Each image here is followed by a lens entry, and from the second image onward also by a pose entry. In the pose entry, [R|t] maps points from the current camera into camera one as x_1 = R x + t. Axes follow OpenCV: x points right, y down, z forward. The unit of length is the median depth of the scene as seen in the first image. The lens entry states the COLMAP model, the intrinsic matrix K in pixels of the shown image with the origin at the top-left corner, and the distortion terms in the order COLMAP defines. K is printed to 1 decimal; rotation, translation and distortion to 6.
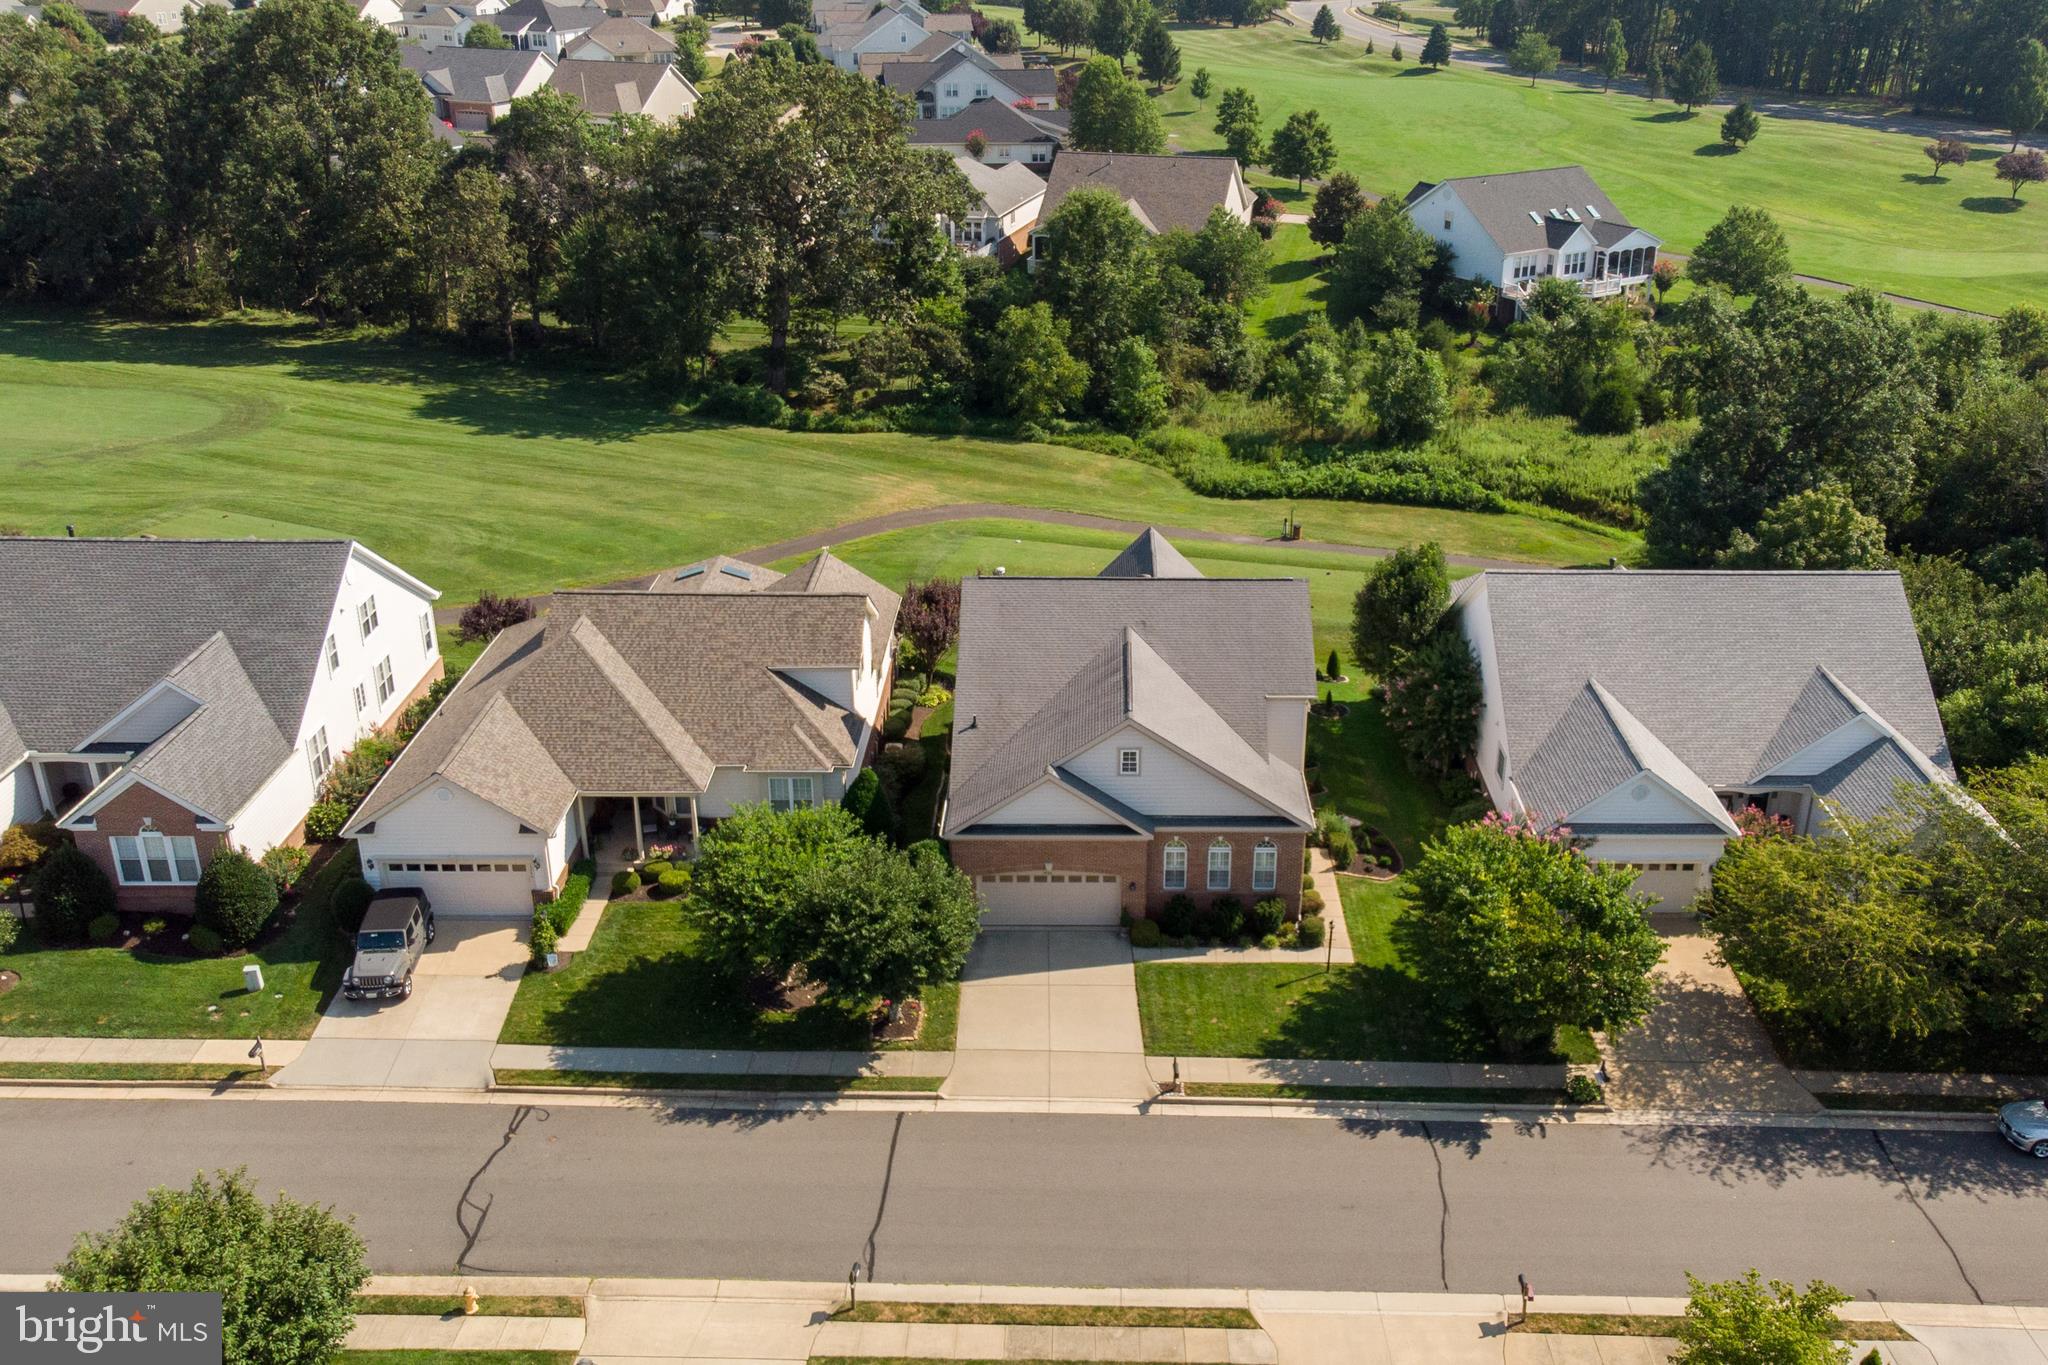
lens RADIAL K [[1876.4, 0, 1024.0], [0, 1876.4, 682.5], [0, 0, 1]] dist [-0.000948, -0.009098]
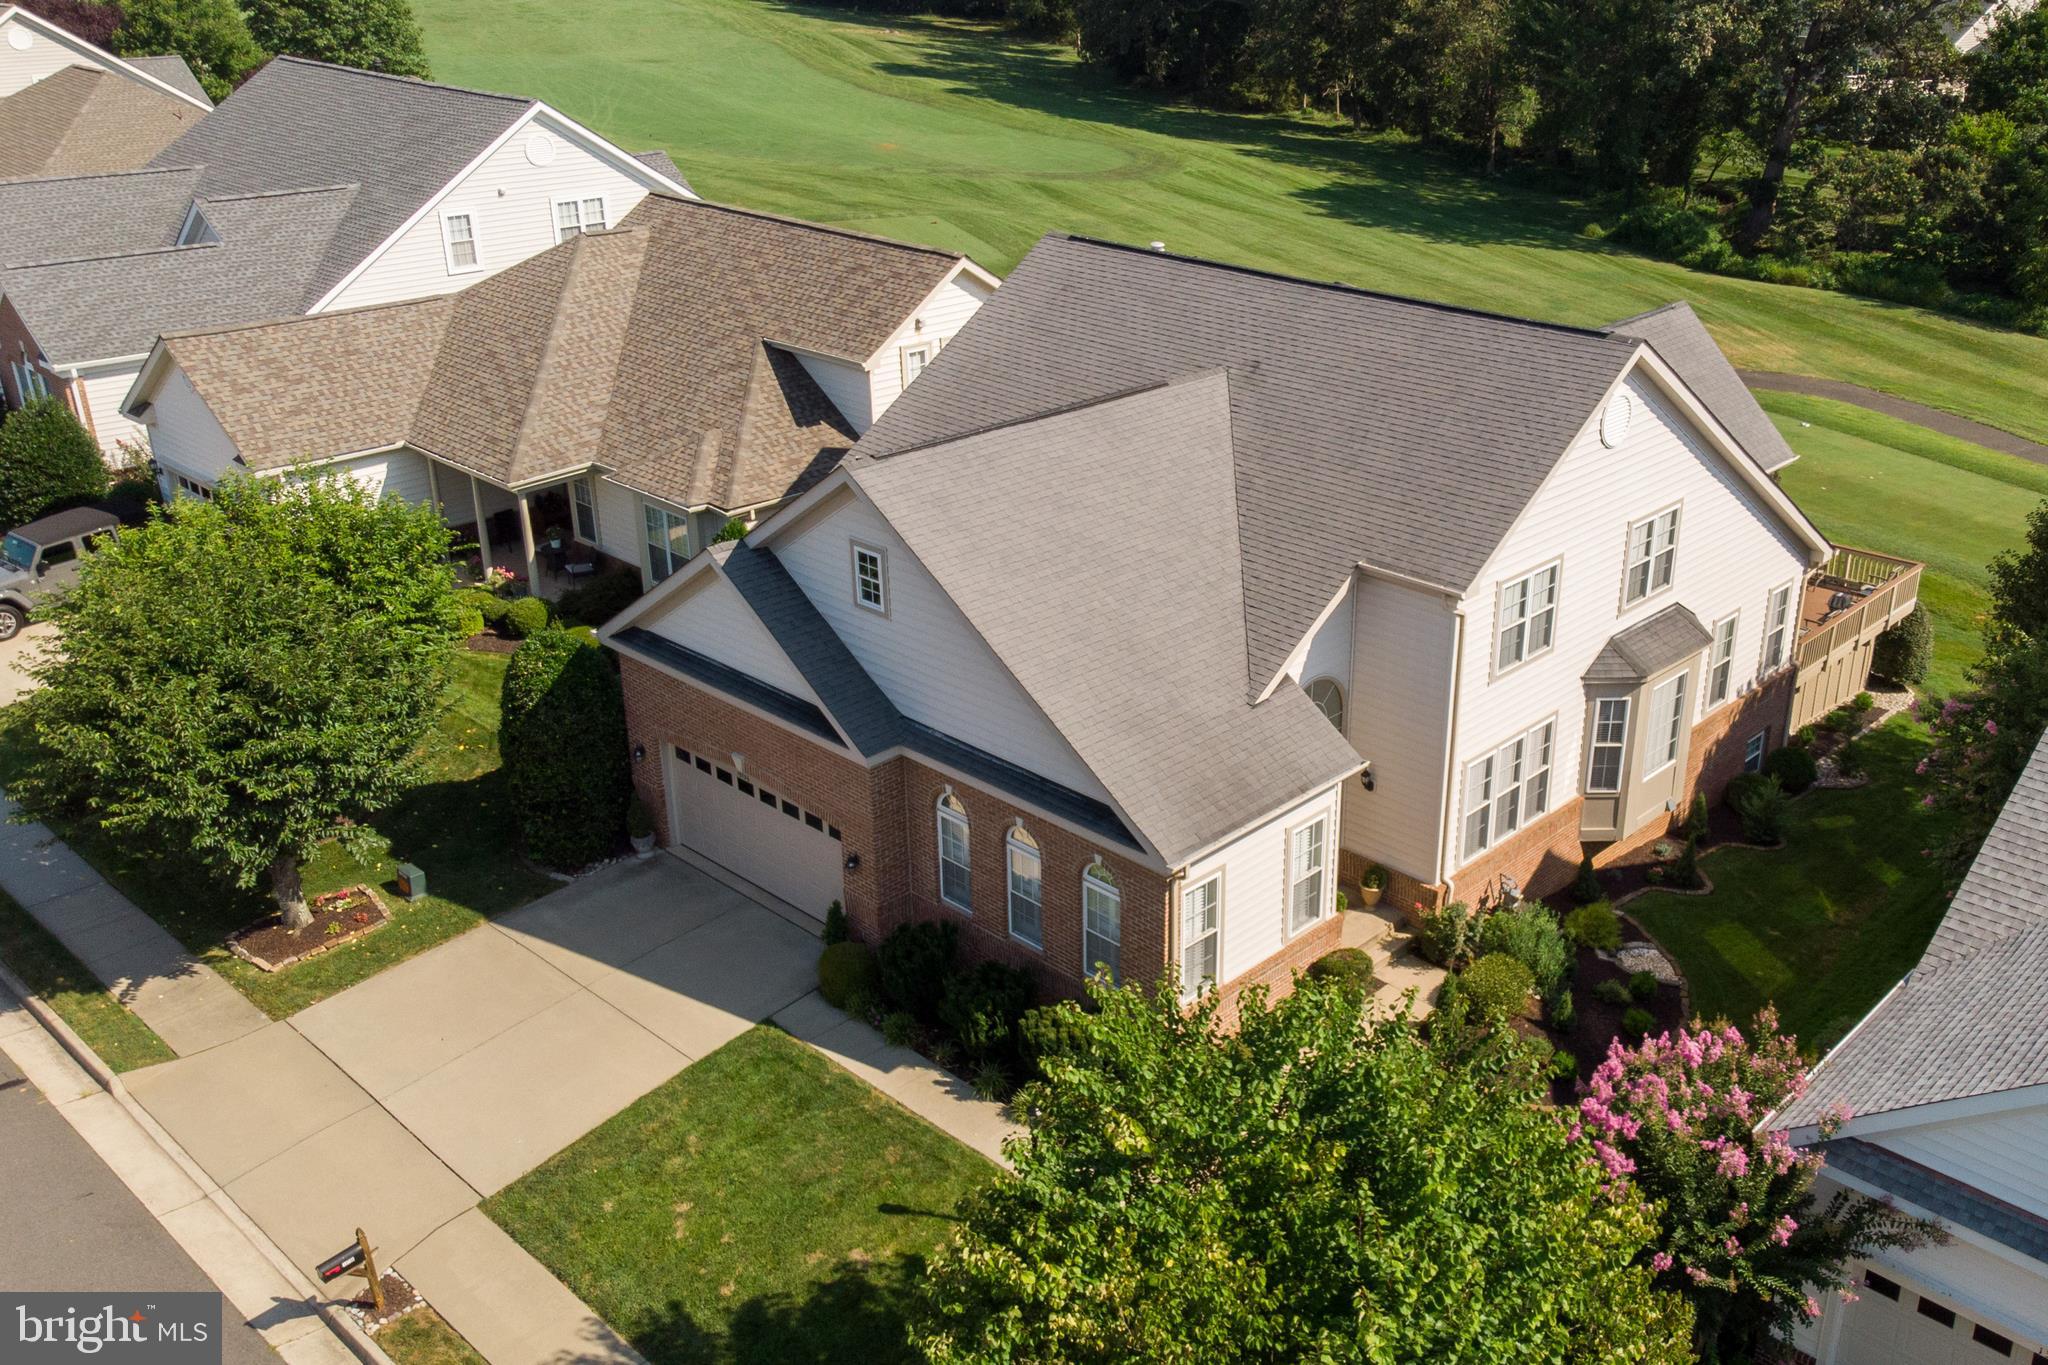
lens RADIAL K [[1876.4, 0, 1024.0], [0, 1876.4, 682.5], [0, 0, 1]] dist [-0.000948, -0.009098]
pose [[0.762013, 0.283085, -0.582409, 0.339616], [-0.267027, 0.956724, 0.115650, 0.005919], [0.589943, 0.067392, 0.804627, 0.672388]]
